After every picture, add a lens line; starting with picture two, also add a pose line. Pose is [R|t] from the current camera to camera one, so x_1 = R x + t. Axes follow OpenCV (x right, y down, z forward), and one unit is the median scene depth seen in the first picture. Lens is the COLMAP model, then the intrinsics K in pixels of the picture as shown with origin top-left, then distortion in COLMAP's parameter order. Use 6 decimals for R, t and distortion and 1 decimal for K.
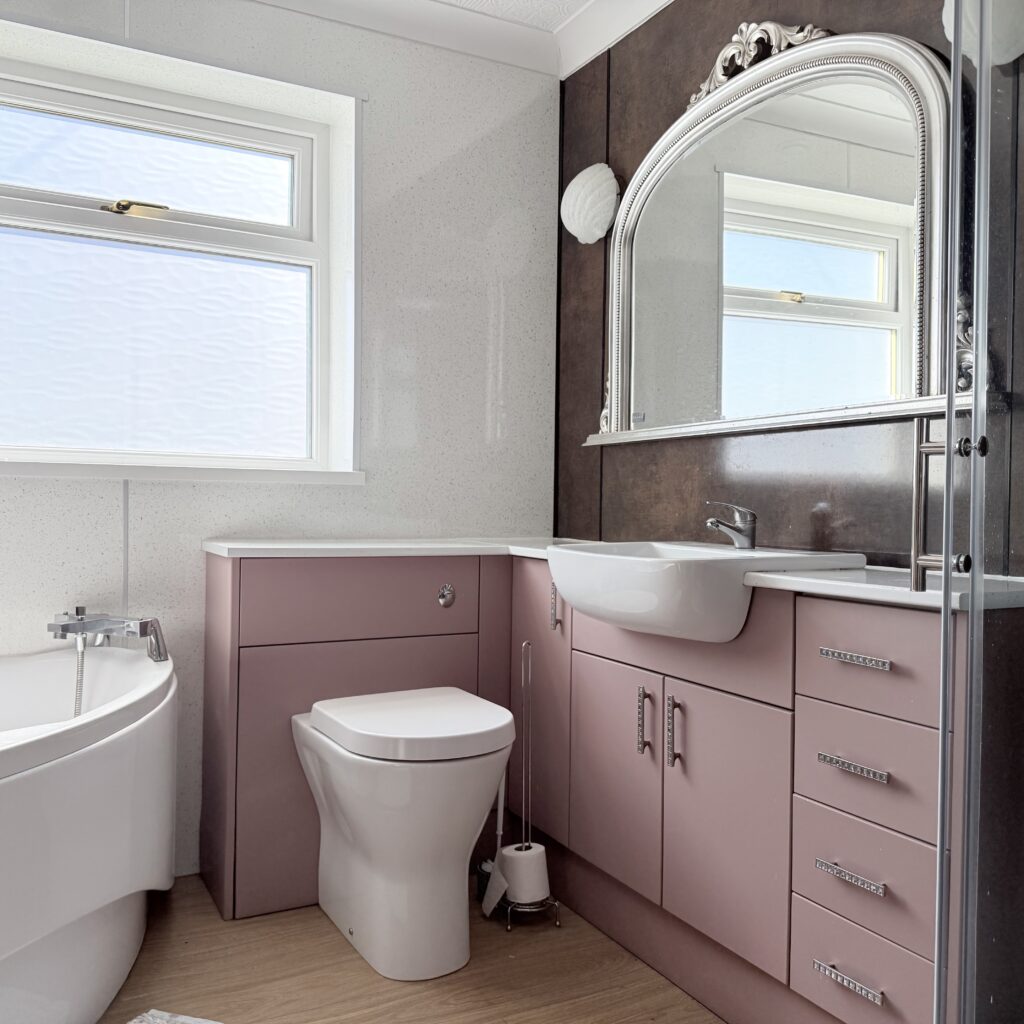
lens RADIAL K [[955.8, 0, 515.7], [0, 955.8, 518.8], [0, 0, 1]] dist [0.153135, -0.304864]
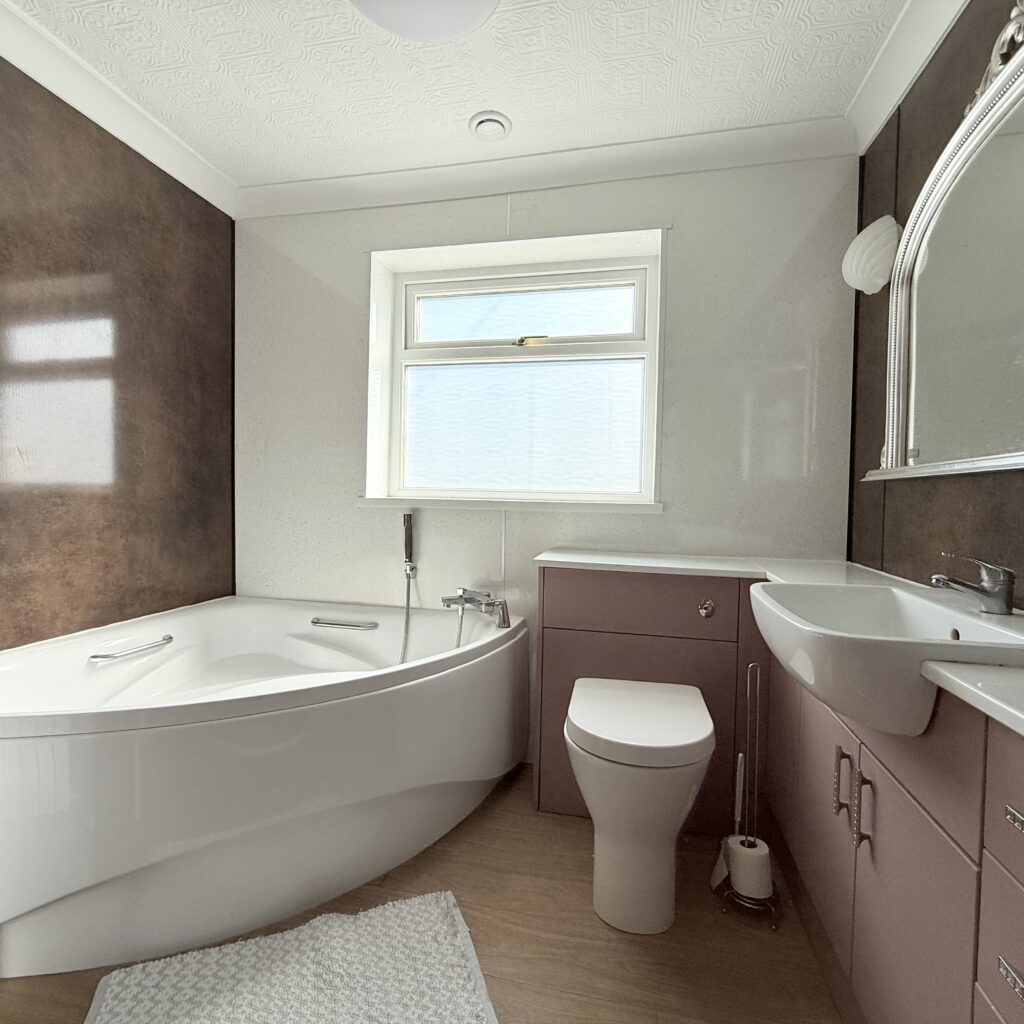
lens RADIAL K [[546.0, 0, 504.9], [0, 546.0, 511.4], [0, 0, 1]] dist [-0.000263, 0.002603]
pose [[0.757716, 0.019753, -0.652285, 0.184505], [-0.019760, 0.999778, 0.007322, -0.043004], [0.652285, 0.007341, 0.757938, 0.302438]]
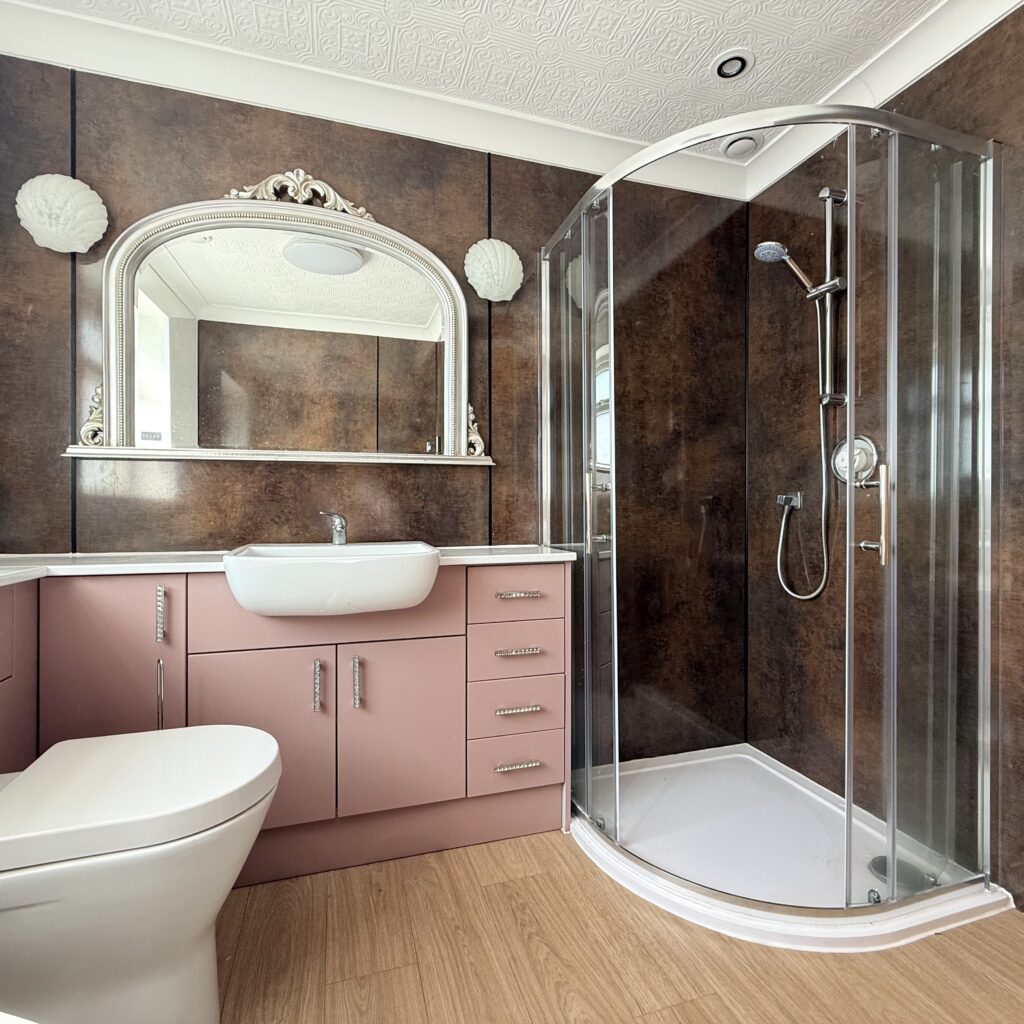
lens RADIAL K [[546.0, 0, 504.9], [0, 546.0, 511.4], [0, 0, 1]] dist [-0.000263, 0.002603]
pose [[0.188948, -0.014620, 0.981878, -0.428336], [0.020826, 0.999724, 0.010878, -0.018496], [-0.981766, 0.018393, 0.189200, 0.501779]]
